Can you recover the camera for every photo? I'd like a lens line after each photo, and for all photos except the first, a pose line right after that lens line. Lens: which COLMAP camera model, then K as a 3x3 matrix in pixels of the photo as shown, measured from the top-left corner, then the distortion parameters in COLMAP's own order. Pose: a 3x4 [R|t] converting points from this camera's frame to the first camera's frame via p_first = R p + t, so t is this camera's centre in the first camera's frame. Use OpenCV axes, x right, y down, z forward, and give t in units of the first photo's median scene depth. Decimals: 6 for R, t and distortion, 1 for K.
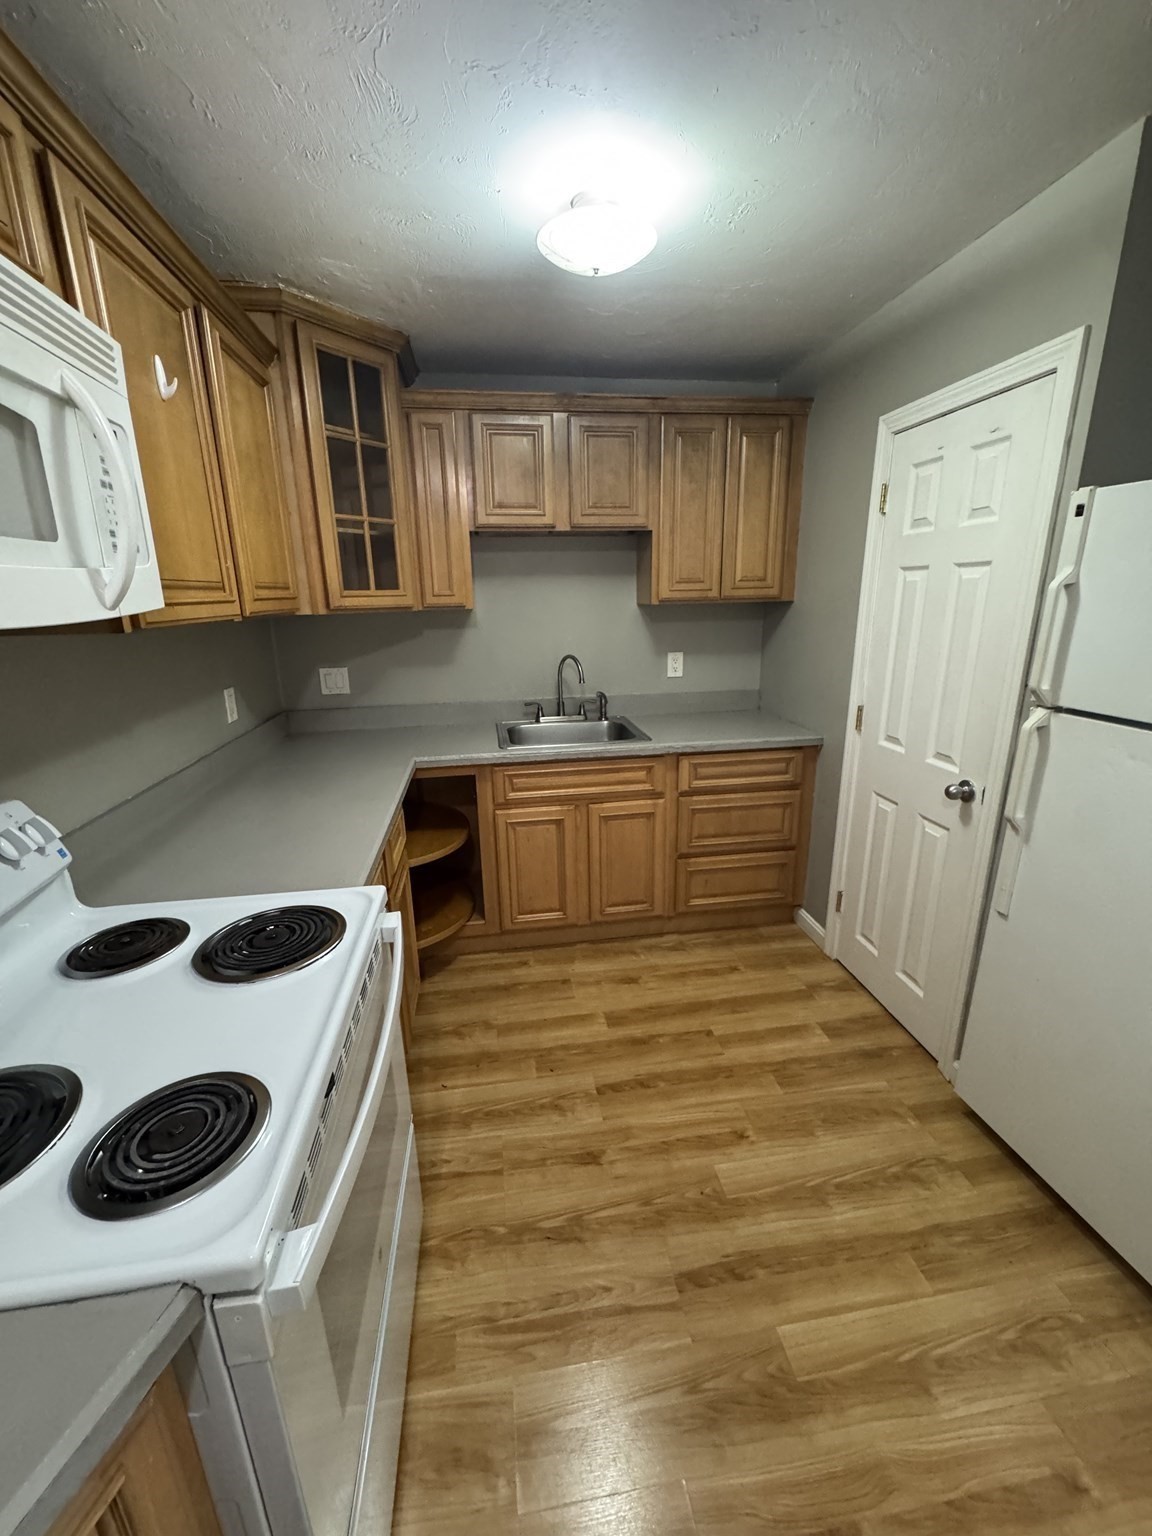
lens RADIAL K [[611.6, 0, 576.5], [0, 611.6, 764.3], [0, 0, 1]] dist [-0.004336, -0.000471]
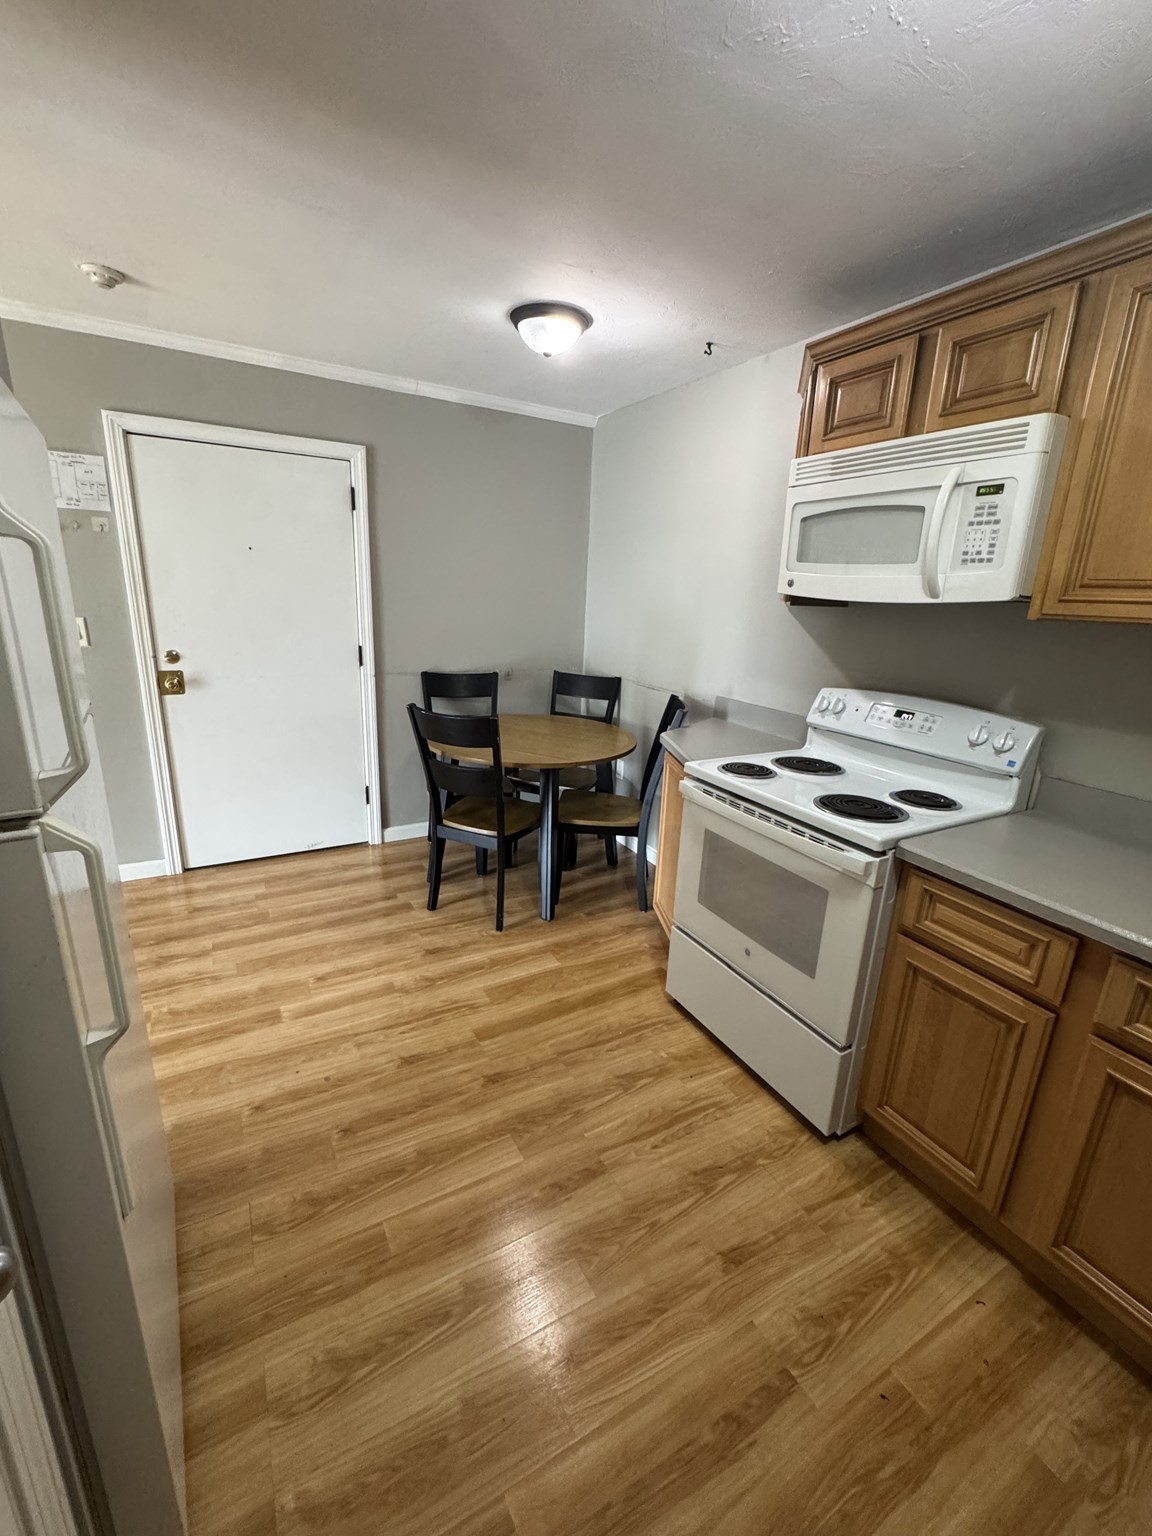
lens RADIAL K [[641.6, 0, 575.6], [0, 641.6, 761.6], [0, 0, 1]] dist [-0.001216, -0.000246]
pose [[-0.934843, 0.075489, -0.346943, 0.389778], [-0.116804, 0.857366, 0.501279, -0.288136], [0.335298, 0.509142, -0.792685, 1.038742]]
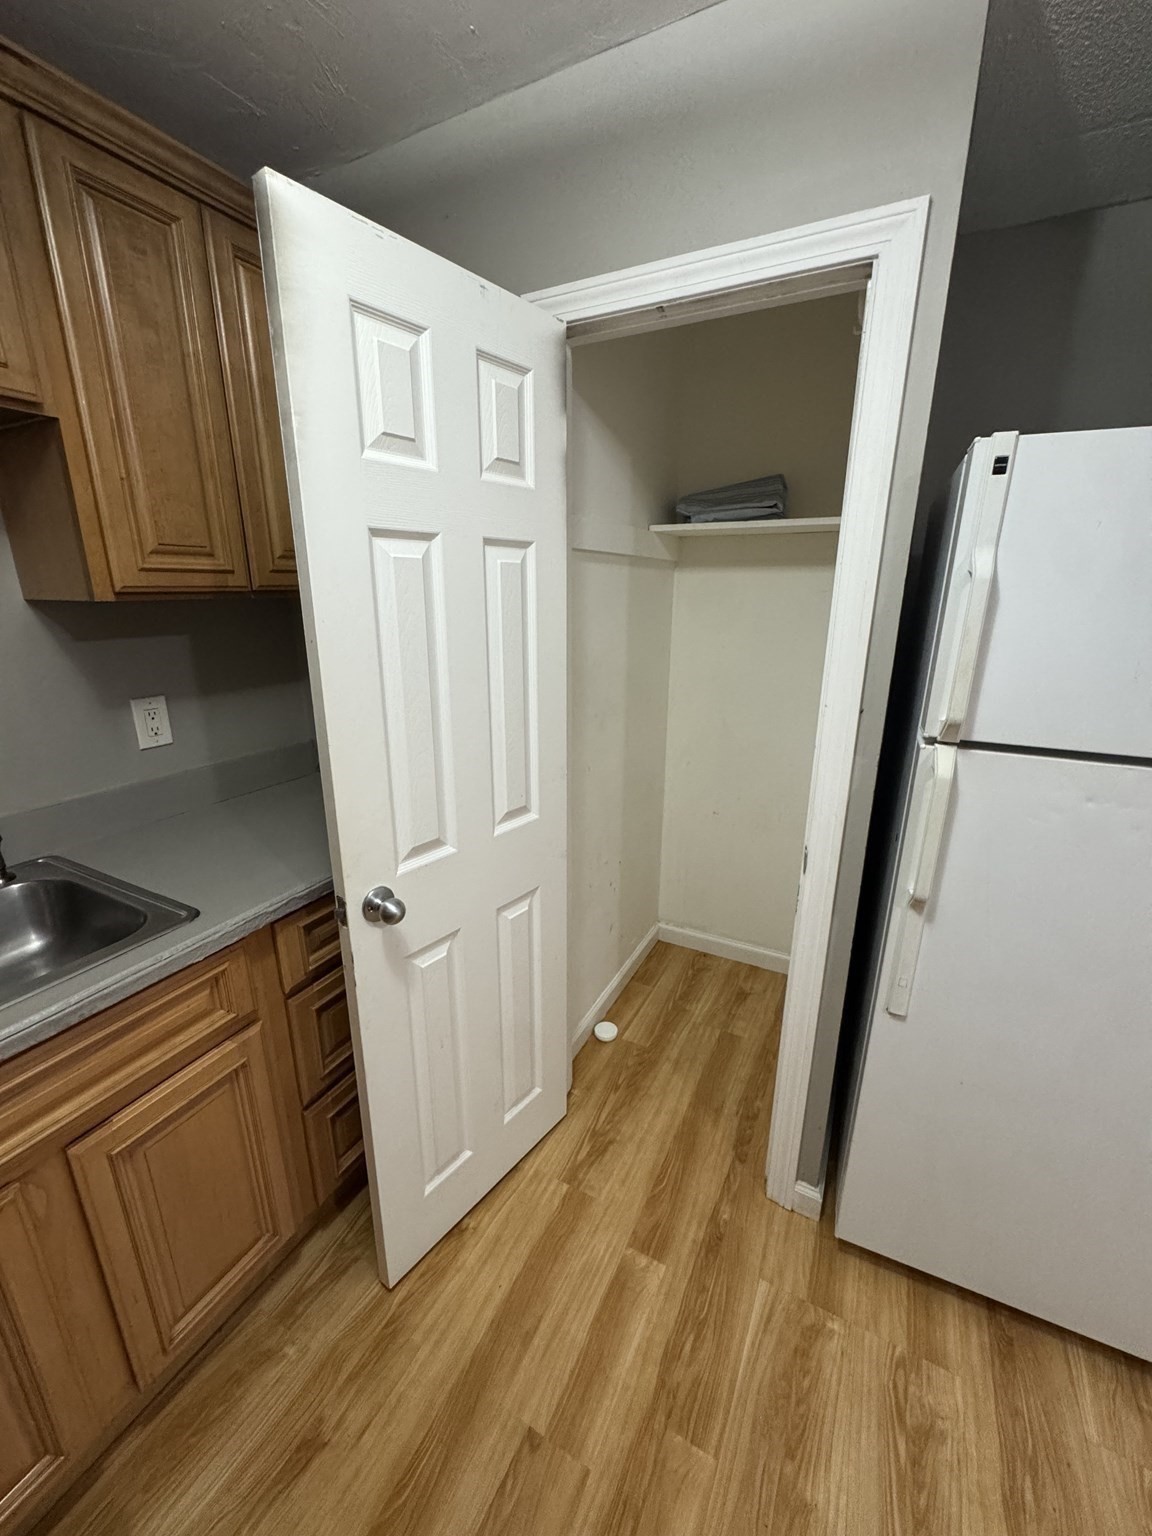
lens RADIAL K [[611.6, 0, 576.5], [0, 611.6, 764.3], [0, 0, 1]] dist [-0.004336, -0.000471]
pose [[0.590943, -0.205038, 0.780221, -0.043495], [0.202862, 0.973852, 0.102275, -0.162329], [-0.780790, 0.097839, 0.617086, 0.626083]]
